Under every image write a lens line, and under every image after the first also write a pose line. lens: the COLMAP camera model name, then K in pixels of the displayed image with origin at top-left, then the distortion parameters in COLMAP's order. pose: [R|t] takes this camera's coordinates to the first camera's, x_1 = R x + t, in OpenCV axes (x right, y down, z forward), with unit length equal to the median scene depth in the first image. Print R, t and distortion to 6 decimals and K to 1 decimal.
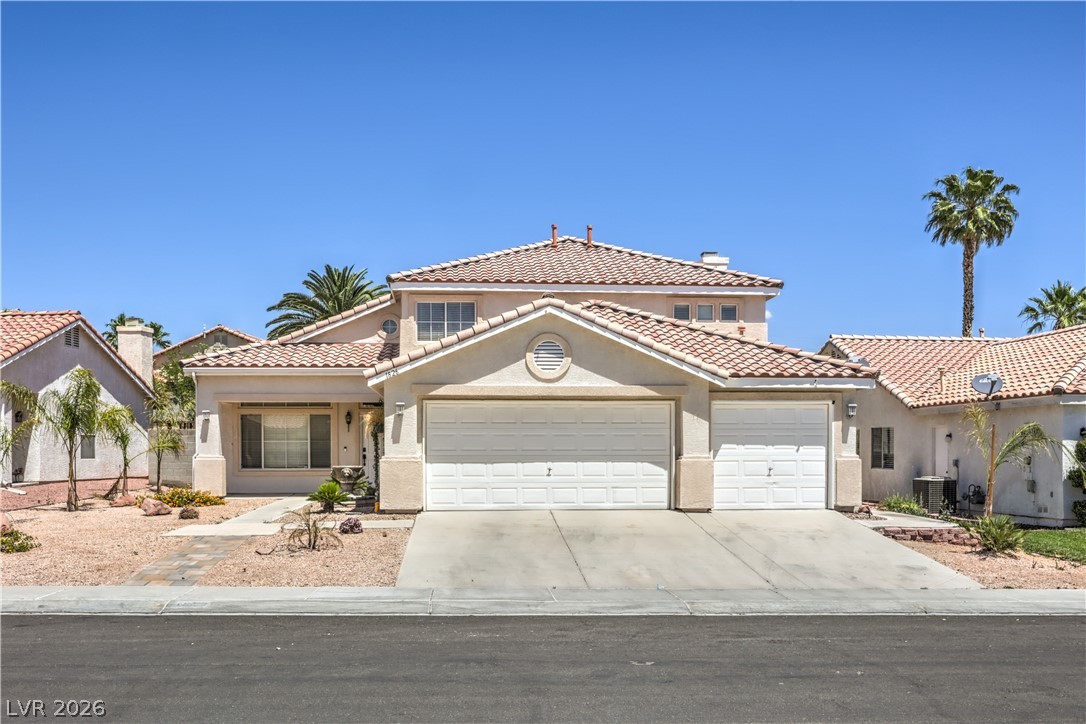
lens RADIAL K [[1042.5, 0, 542.8], [0, 1042.5, 460.1], [0, 0, 1]] dist [-0.002239, 0.001913]
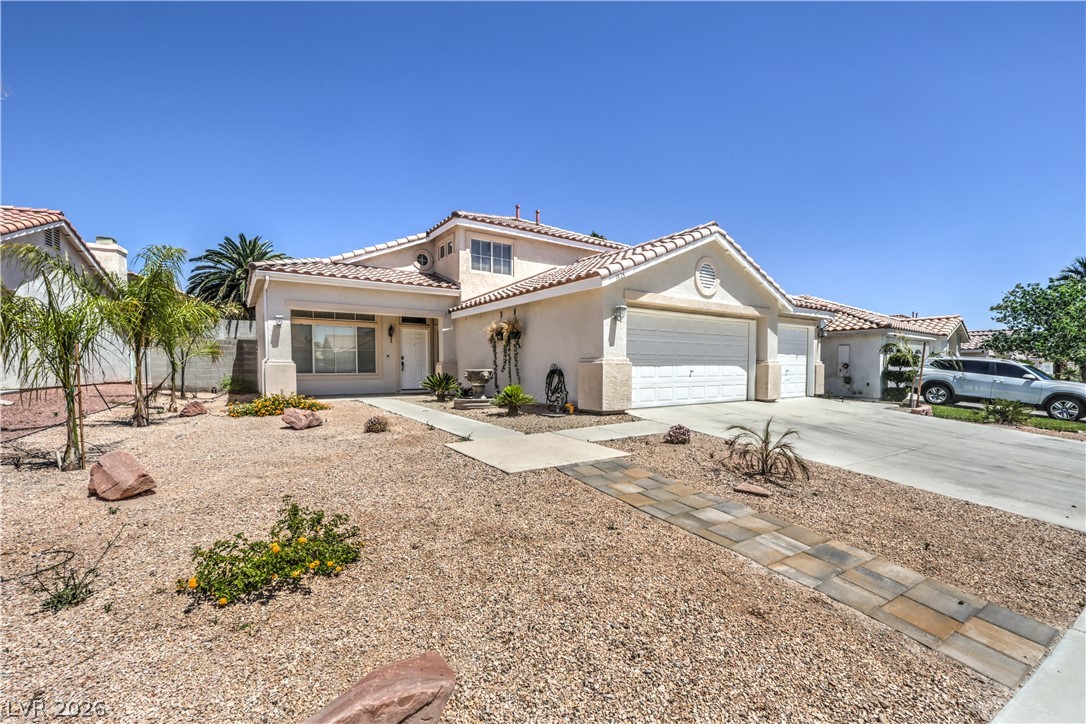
lens RADIAL K [[454.6, 0, 543.2], [0, 454.6, 381.3], [0, 0, 1]] dist [-0.002186, -0.000225]
pose [[0.868175, -0.014137, 0.496057, -0.401470], [0.002181, 0.999693, 0.024673, 0.007005], [-0.496253, -0.020339, 0.867940, 0.614130]]
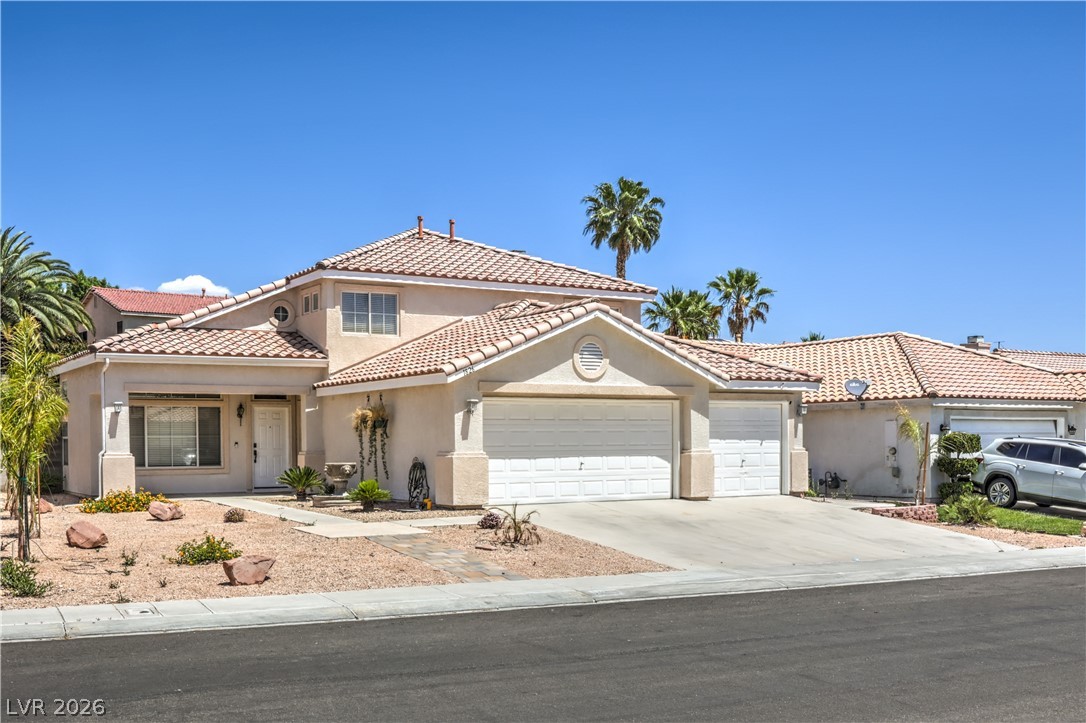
lens RADIAL K [[1128.0, 0, 497.5], [0, 1128.0, 462.1], [0, 0, 1]] dist [-0.005555, 0.000591]
pose [[0.906644, -0.012646, 0.421708, -0.545826], [0.008593, 0.999897, 0.011510, -0.006331], [-0.421810, -0.006811, 0.906659, -0.004075]]
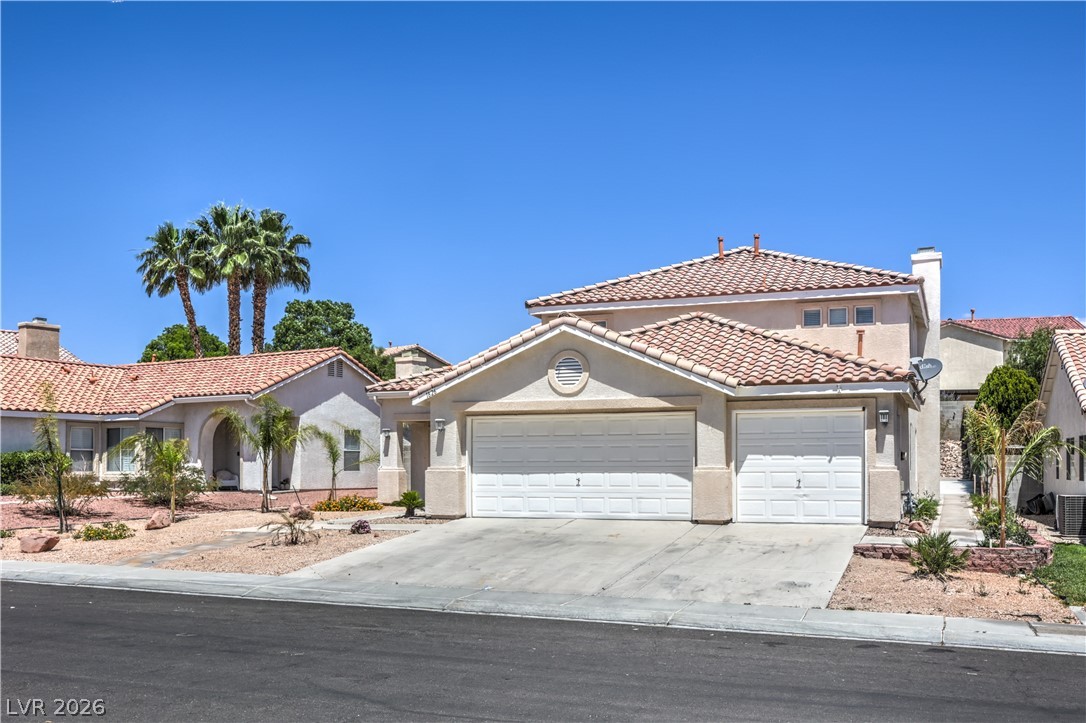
lens RADIAL K [[1042.5, 0, 542.8], [0, 1042.5, 459.6], [0, 0, 1]] dist [-0.002239, 0.001913]
pose [[0.900845, -0.003883, -0.434123, 0.421118], [-0.002881, 0.999885, -0.014922, 0.004272], [0.434131, 0.014693, 0.900730, 0.042039]]
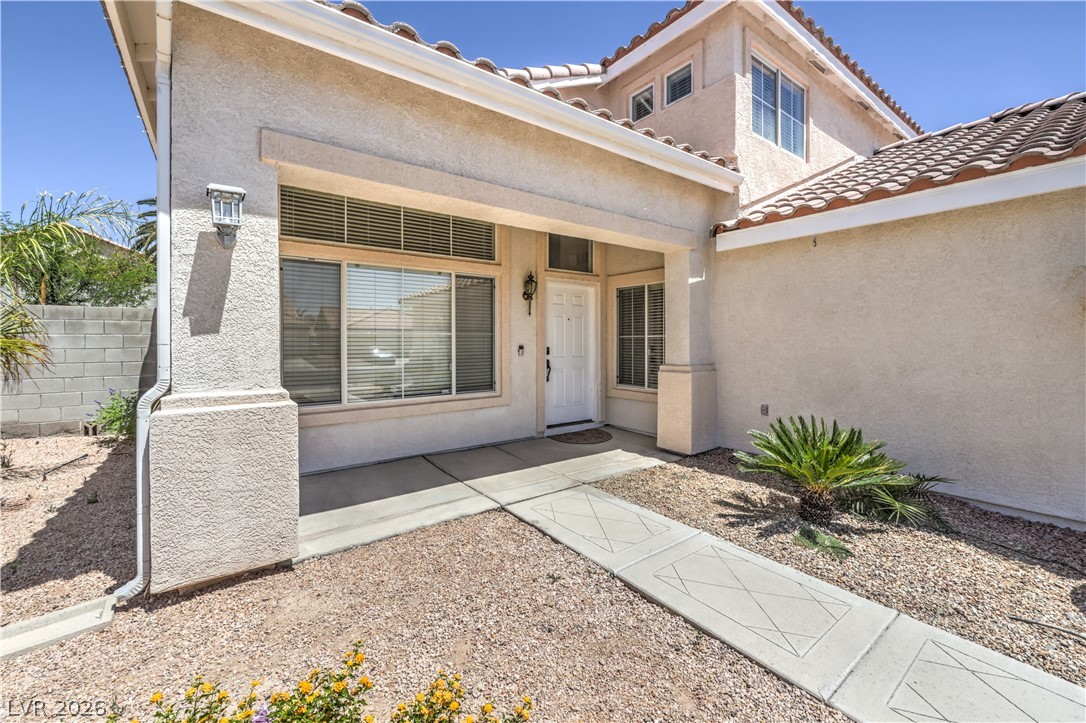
lens RADIAL K [[441.5, 0, 543.5], [0, 441.5, 339.5], [0, 0, 1]] dist [0.000739, 0.000009]
pose [[0.851741, 0.001809, 0.523960, -0.394610], [0.005112, 0.999918, -0.011763, -0.017857], [-0.523938, 0.012698, 0.851662, 1.110801]]
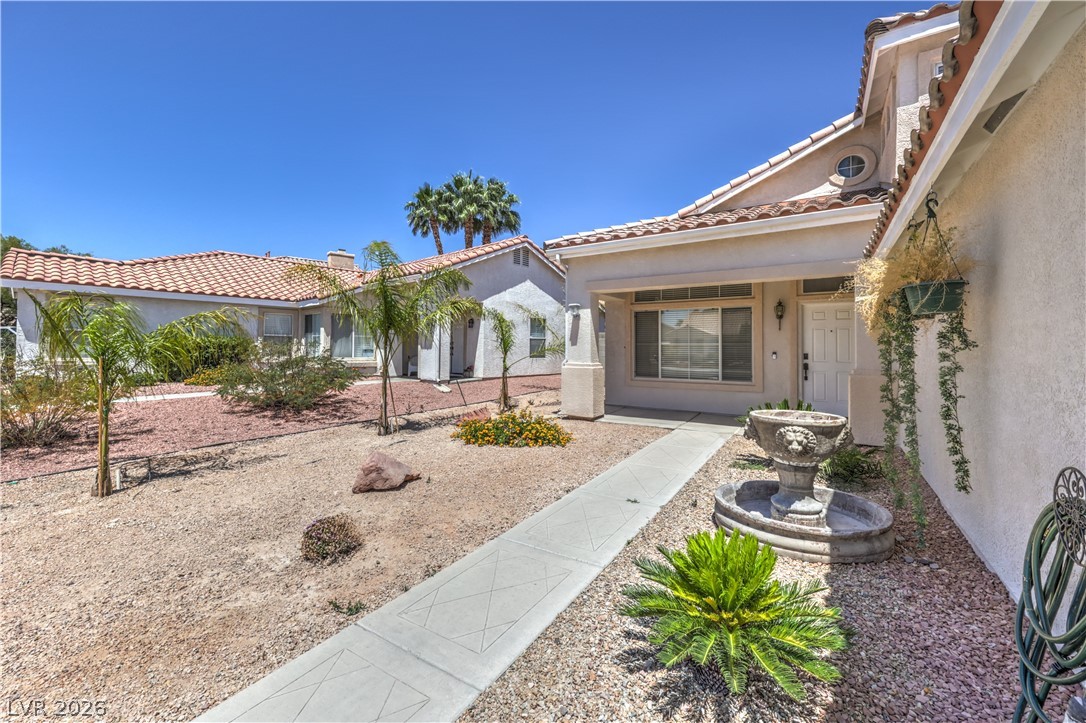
lens RADIAL K [[441.5, 0, 543.5], [0, 441.5, 339.5], [0, 0, 1]] dist [0.000739, 0.000009]
pose [[0.795519, -0.004121, -0.605915, -0.181487], [-0.011754, 0.999684, -0.022231, -0.017310], [0.605815, 0.024807, 0.795219, 0.913994]]
